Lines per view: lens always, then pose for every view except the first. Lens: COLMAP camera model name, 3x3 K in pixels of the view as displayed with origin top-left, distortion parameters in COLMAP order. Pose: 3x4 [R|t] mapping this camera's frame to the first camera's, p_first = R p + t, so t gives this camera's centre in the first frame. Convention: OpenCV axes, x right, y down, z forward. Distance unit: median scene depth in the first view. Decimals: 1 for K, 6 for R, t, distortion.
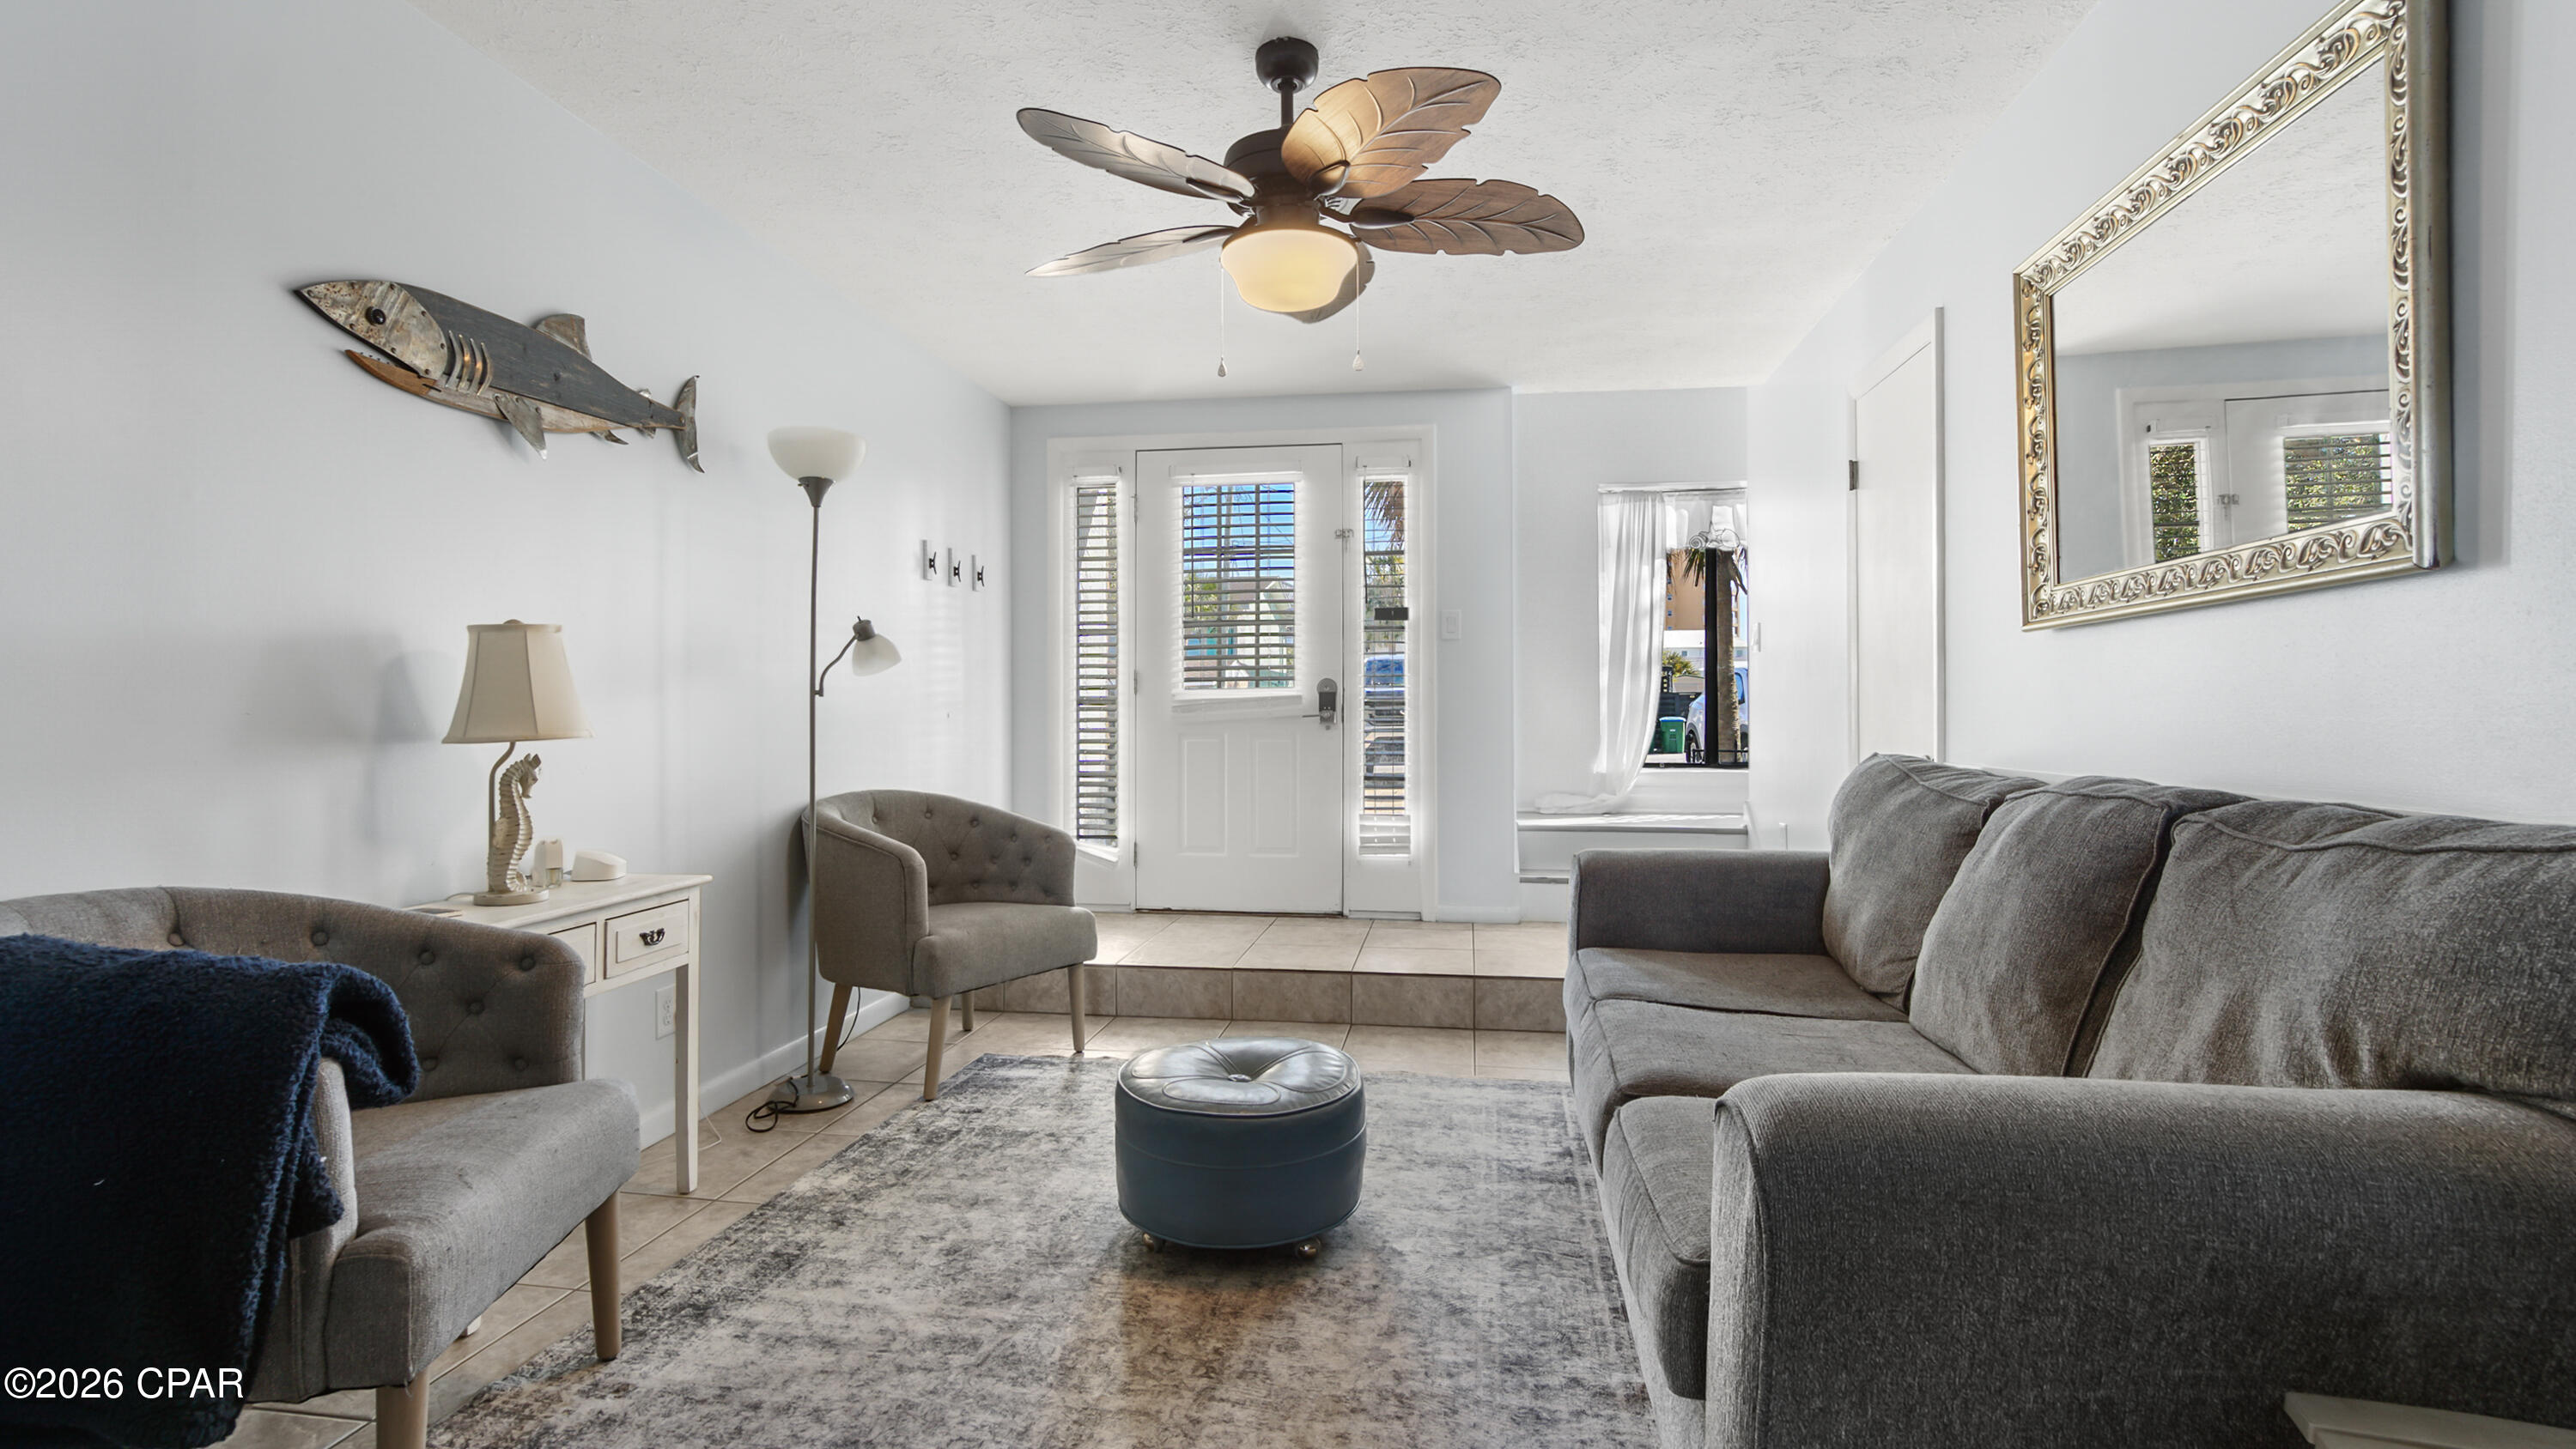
lens RADIAL K [[1182.8, 0, 1285.5], [0, 1182.8, 695.9], [0, 0, 1]] dist [-0.004732, 0.000001]
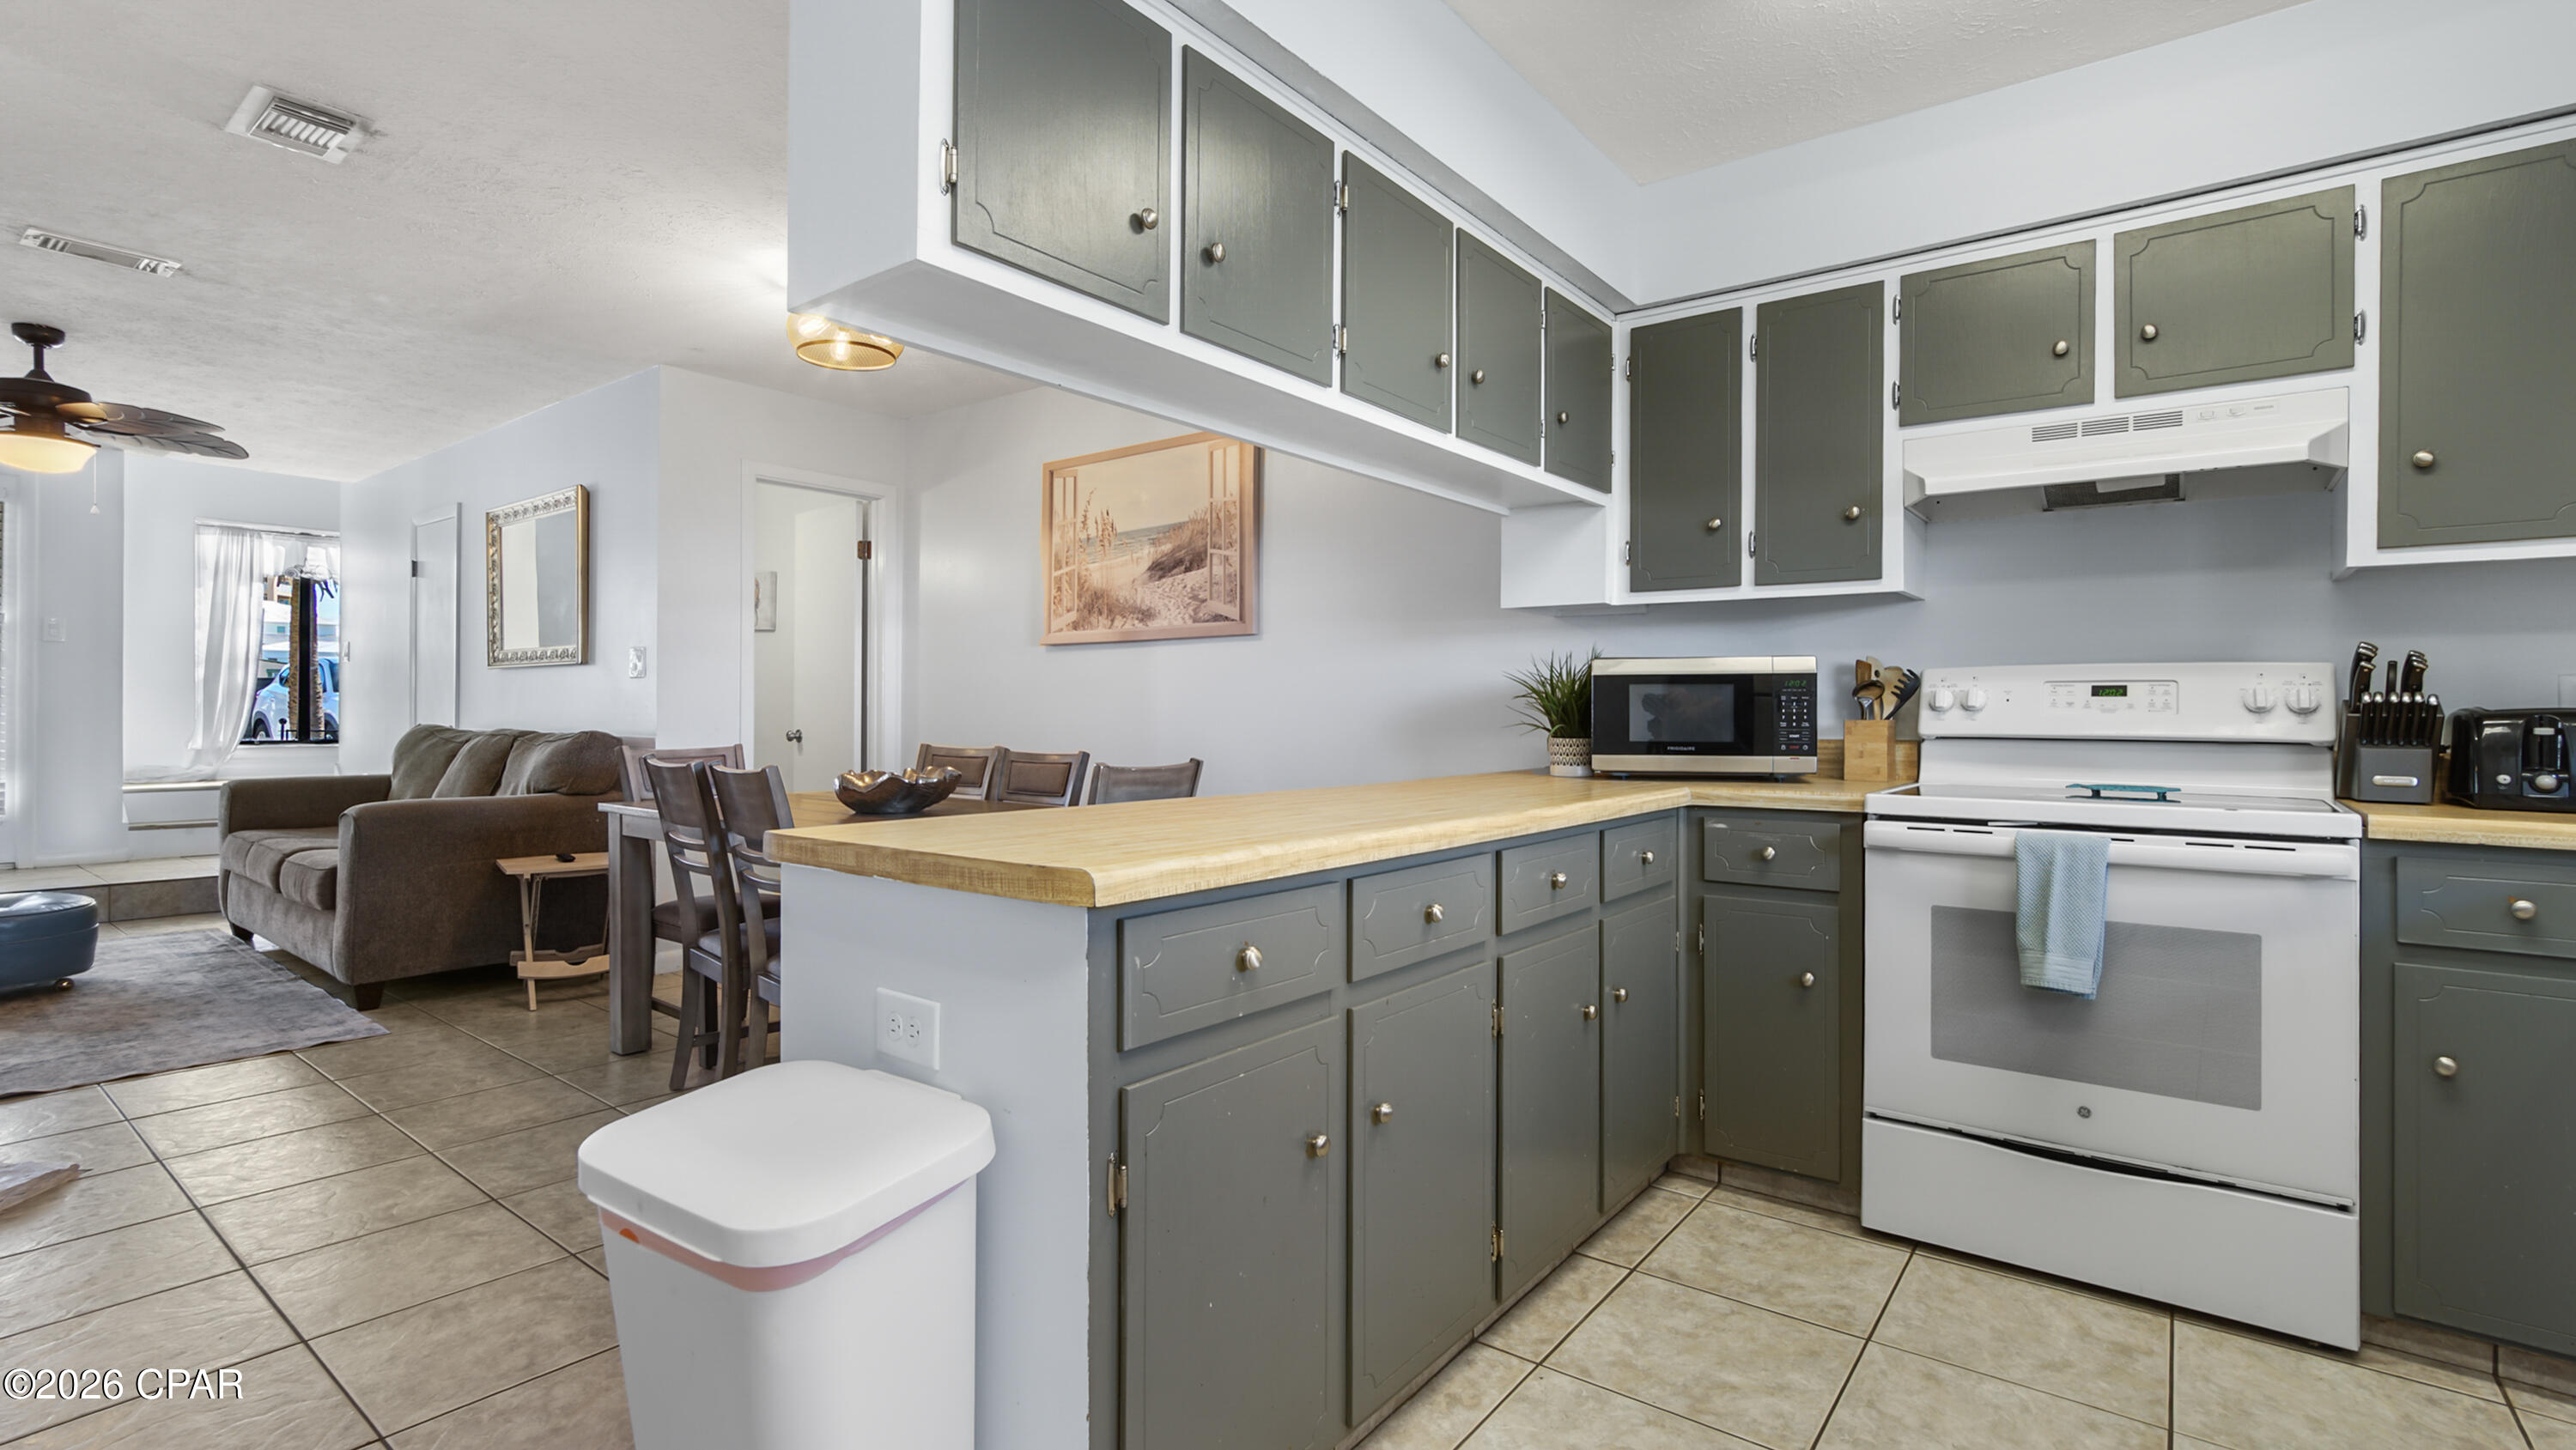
lens RADIAL K [[1149.0, 0, 1285.5], [0, 1149.0, 719.7], [0, 0, 1]] dist [-0.029041, 0.012995]
pose [[0.473973, -0.002031, 0.880537, -0.564751], [-0.022376, 0.999647, 0.014350, -0.021613], [-0.880255, -0.026504, 0.473760, -1.362475]]
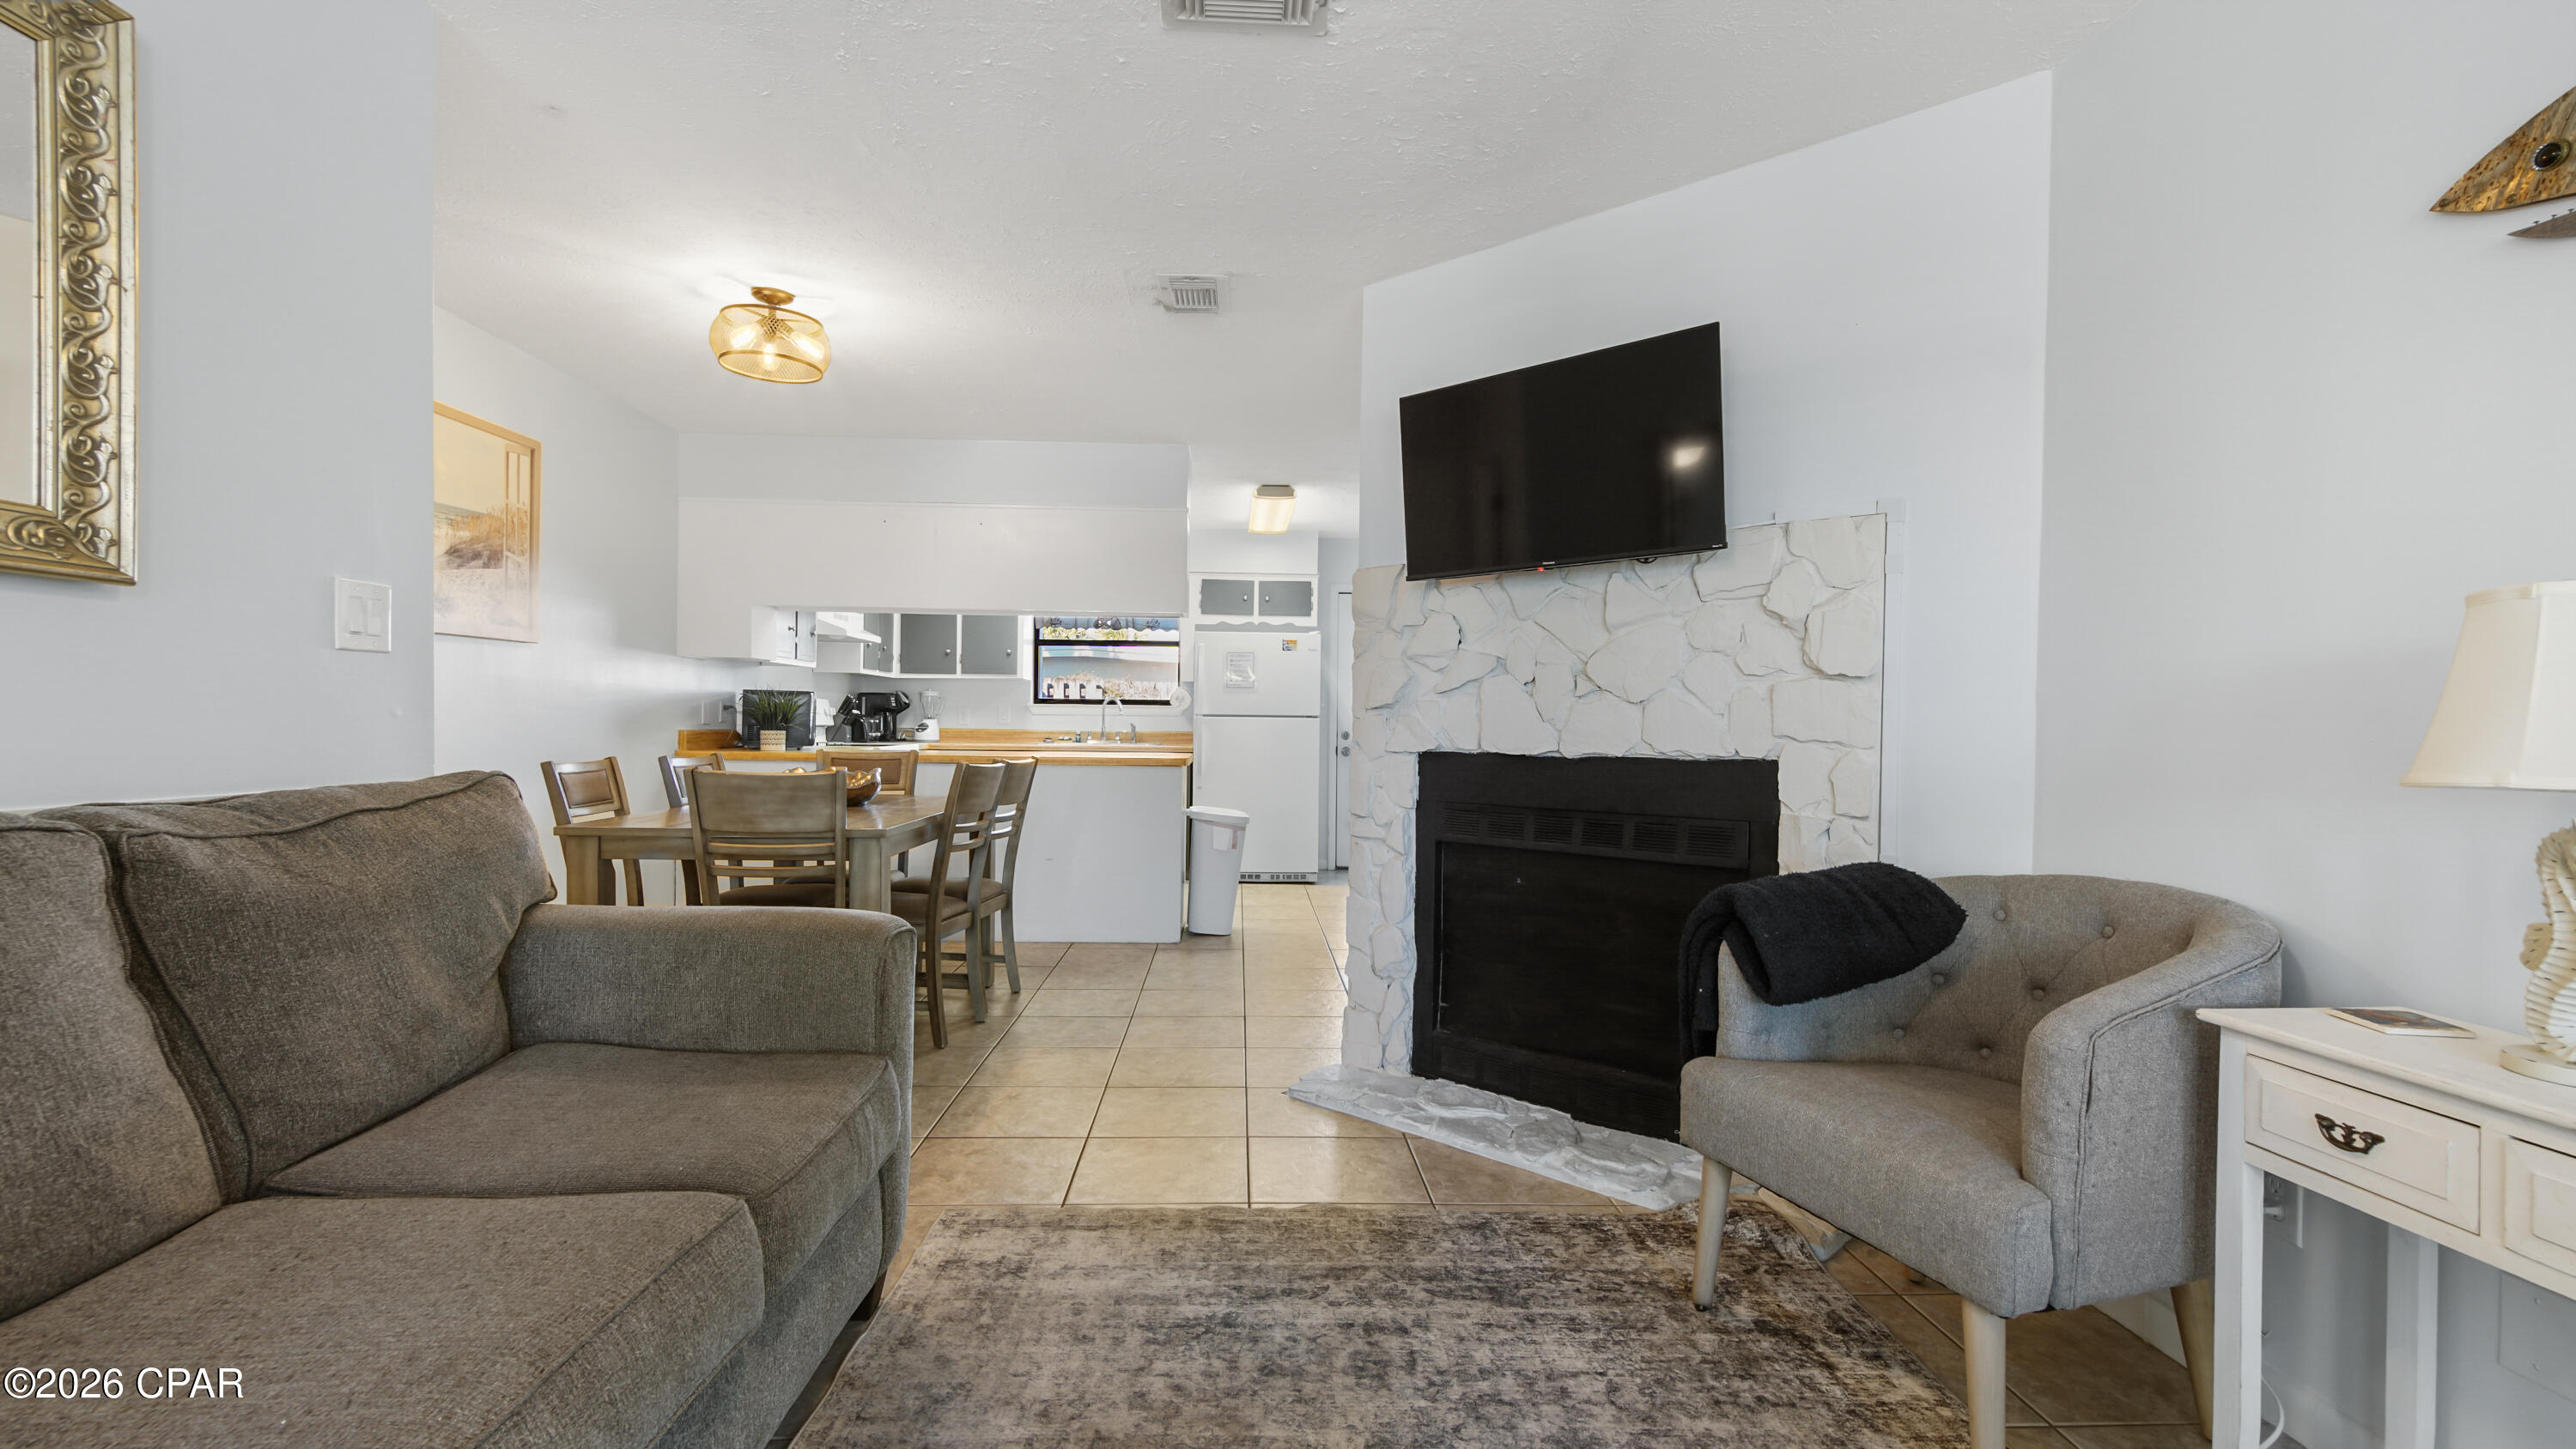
lens RADIAL K [[1141.6, 0, 1282.7], [0, 1141.6, 733.0], [0, 0, 1]] dist [-0.008159, 0.000350]
pose [[-0.981248, -0.010076, -0.192485, 0.055329], [-0.009009, 0.999939, -0.006420, 0.016588], [0.192538, -0.004565, -0.981279, 1.259730]]
